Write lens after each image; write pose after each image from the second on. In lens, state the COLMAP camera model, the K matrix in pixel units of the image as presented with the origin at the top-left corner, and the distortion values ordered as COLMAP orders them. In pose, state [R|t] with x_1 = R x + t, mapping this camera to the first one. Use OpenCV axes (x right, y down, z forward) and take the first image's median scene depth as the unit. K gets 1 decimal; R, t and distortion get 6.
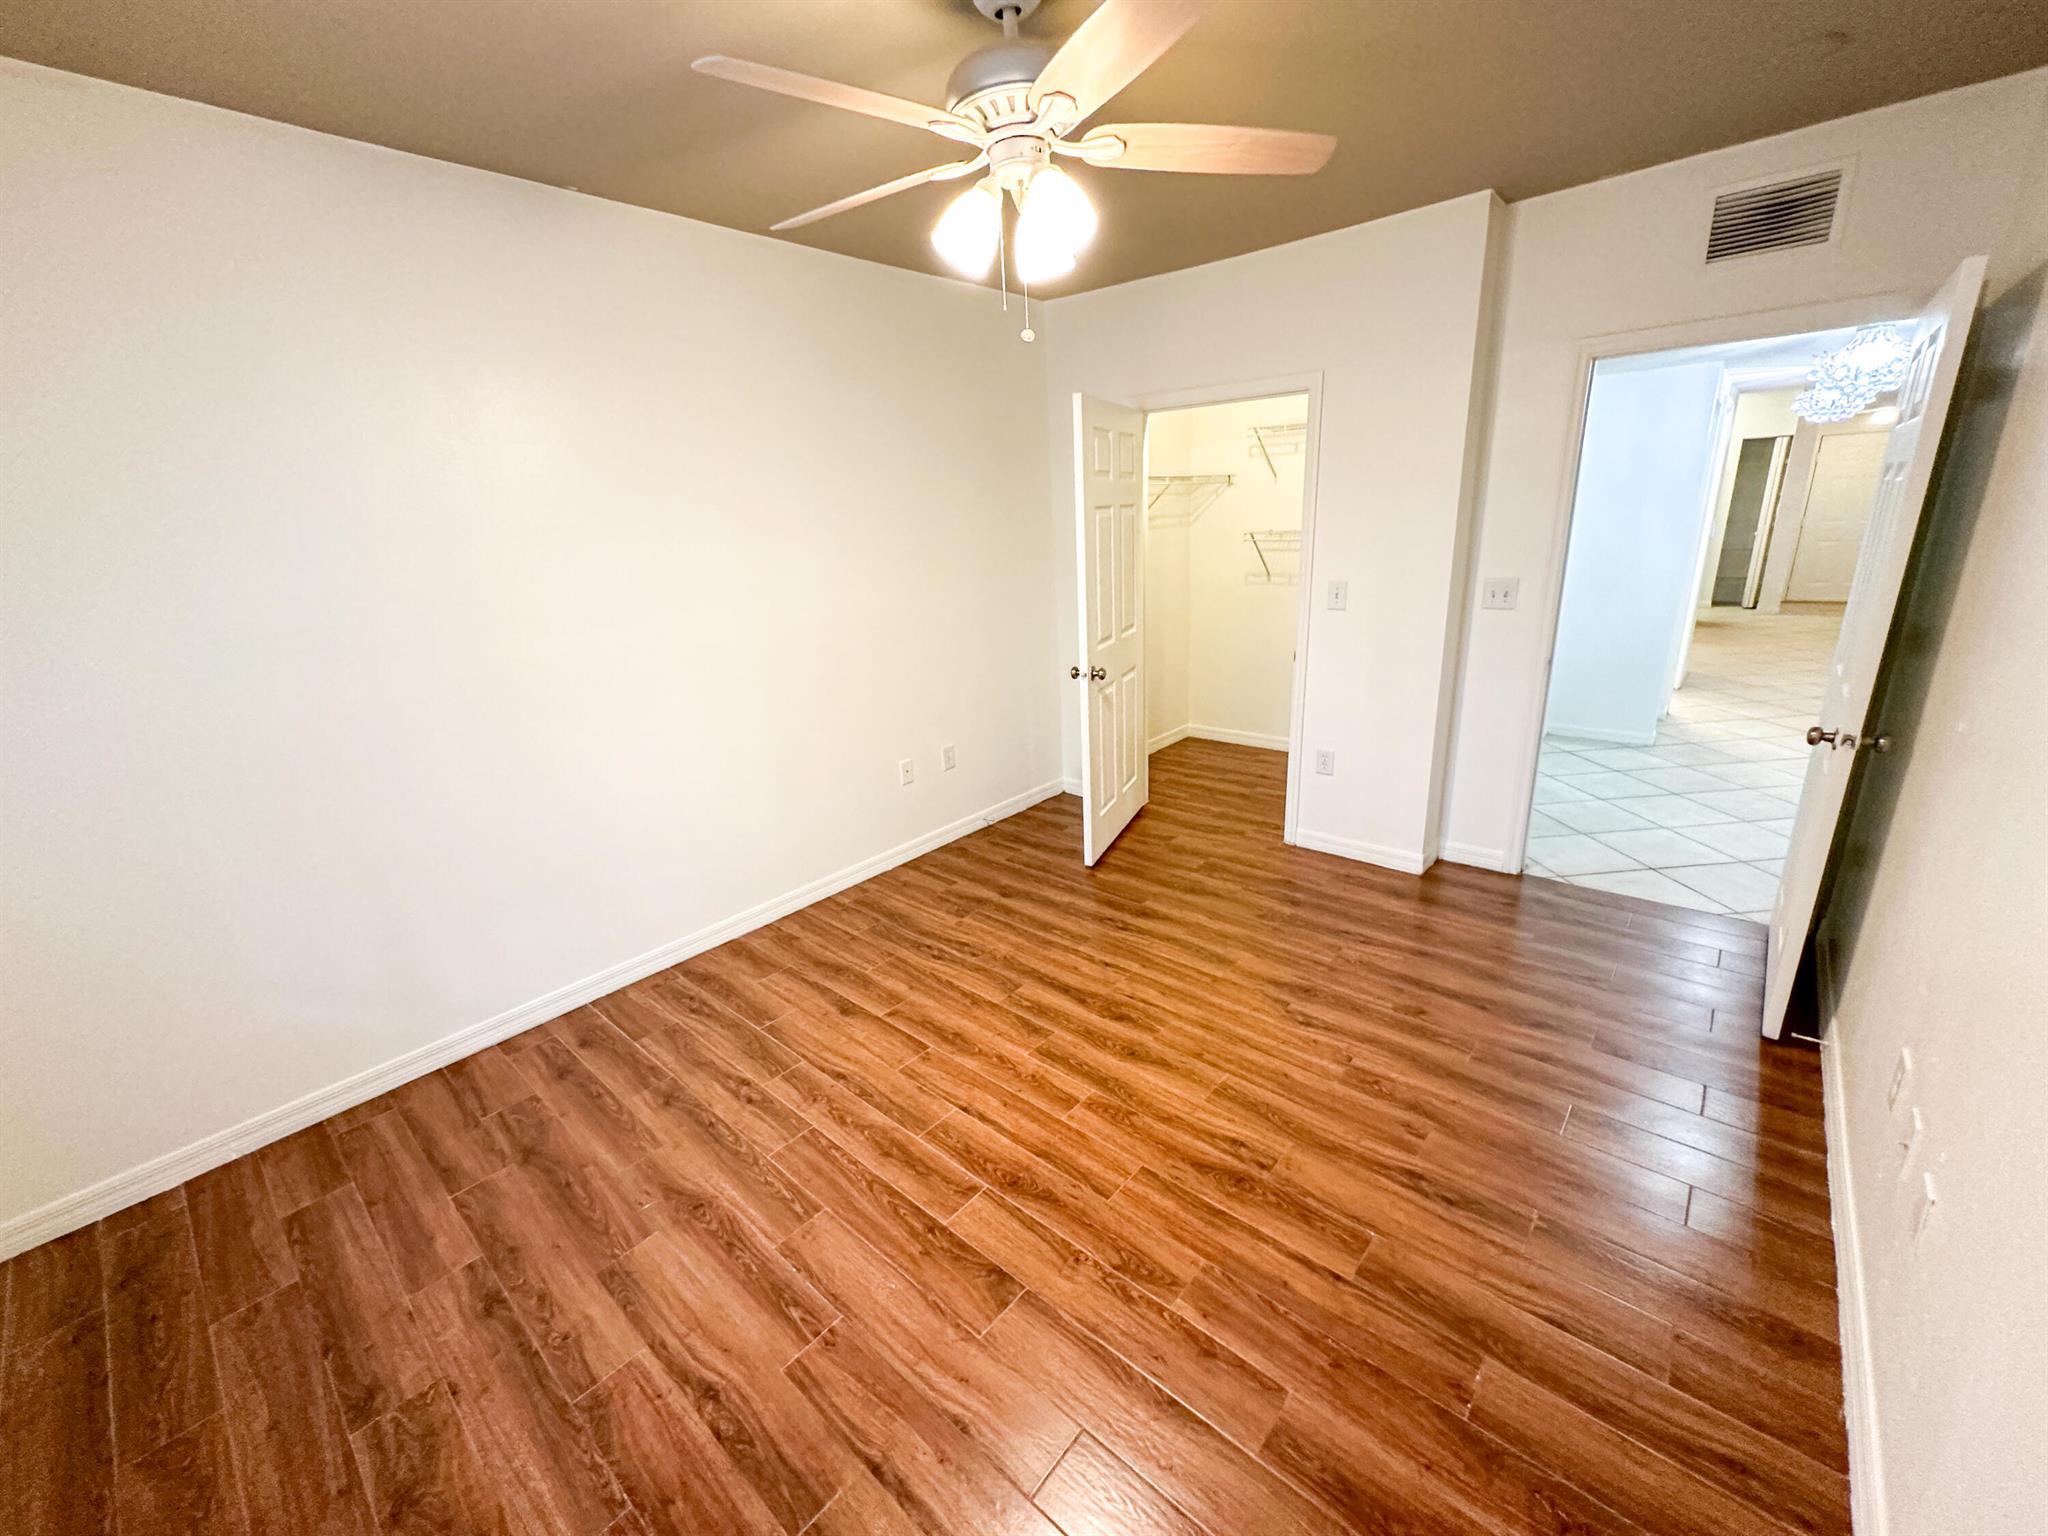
lens RADIAL K [[821.8, 0, 1016.0], [0, 821.8, 773.8], [0, 0, 1]] dist [-0.003982, 0.001141]
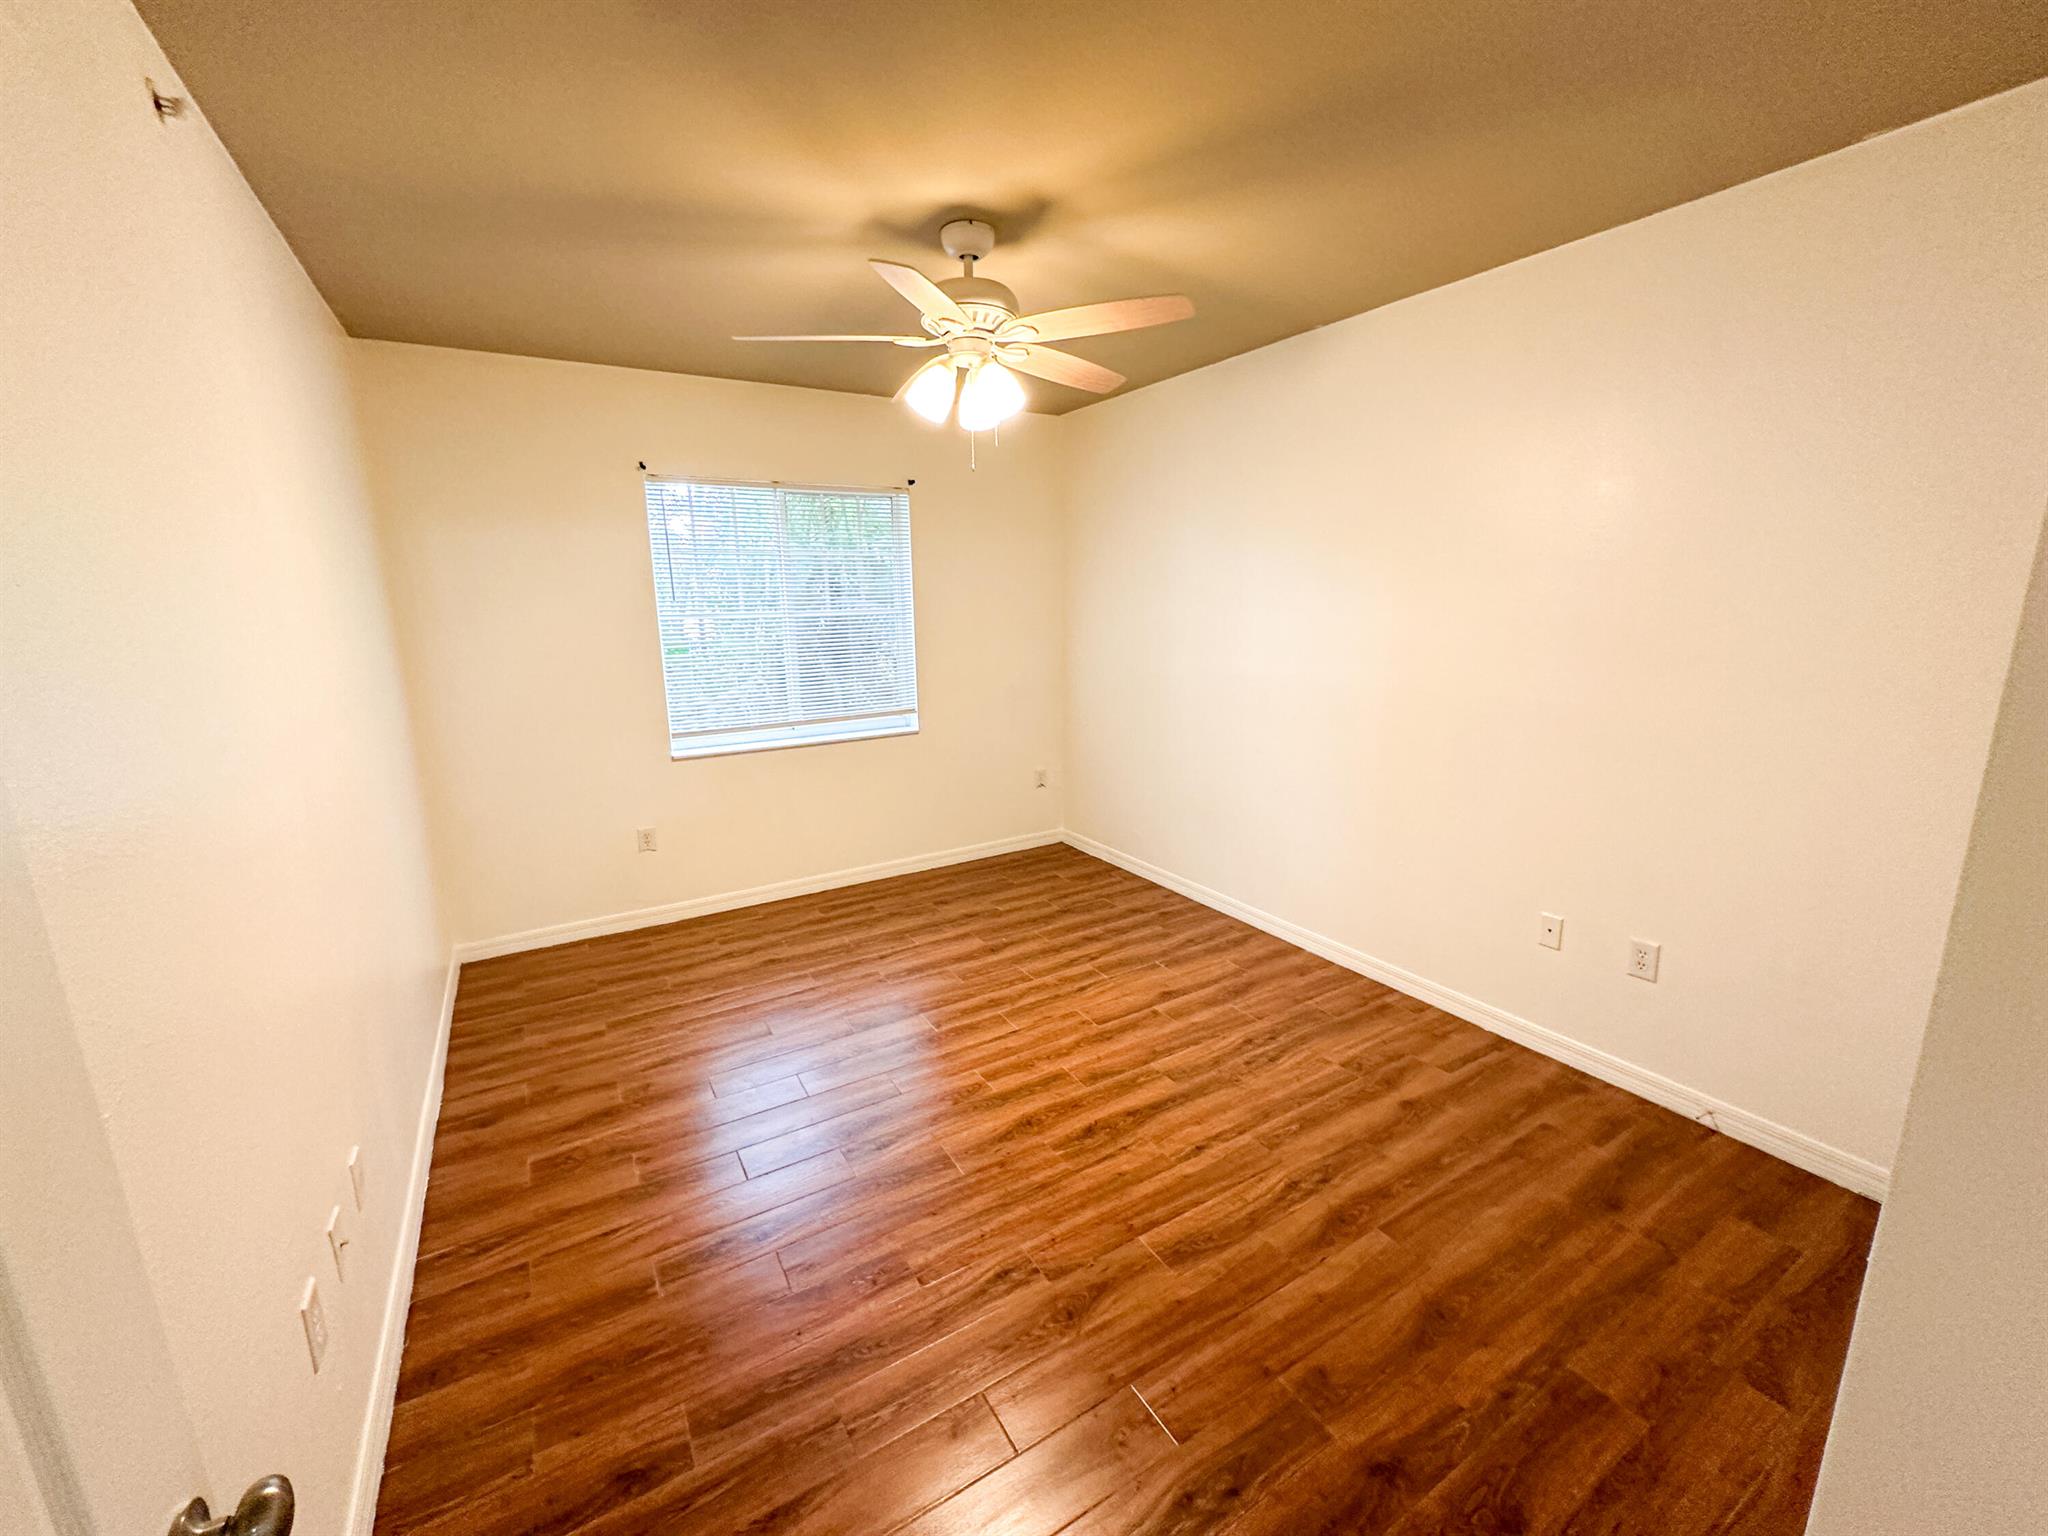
lens RADIAL K [[821.8, 0, 1029.0], [0, 821.8, 769.6], [0, 0, 1]] dist [-0.003982, 0.001141]
pose [[-0.296368, 0.255447, -0.920279, 0.888681], [-0.257369, 0.906563, 0.334523, -0.360529], [0.919743, 0.335993, -0.202932, 0.984480]]
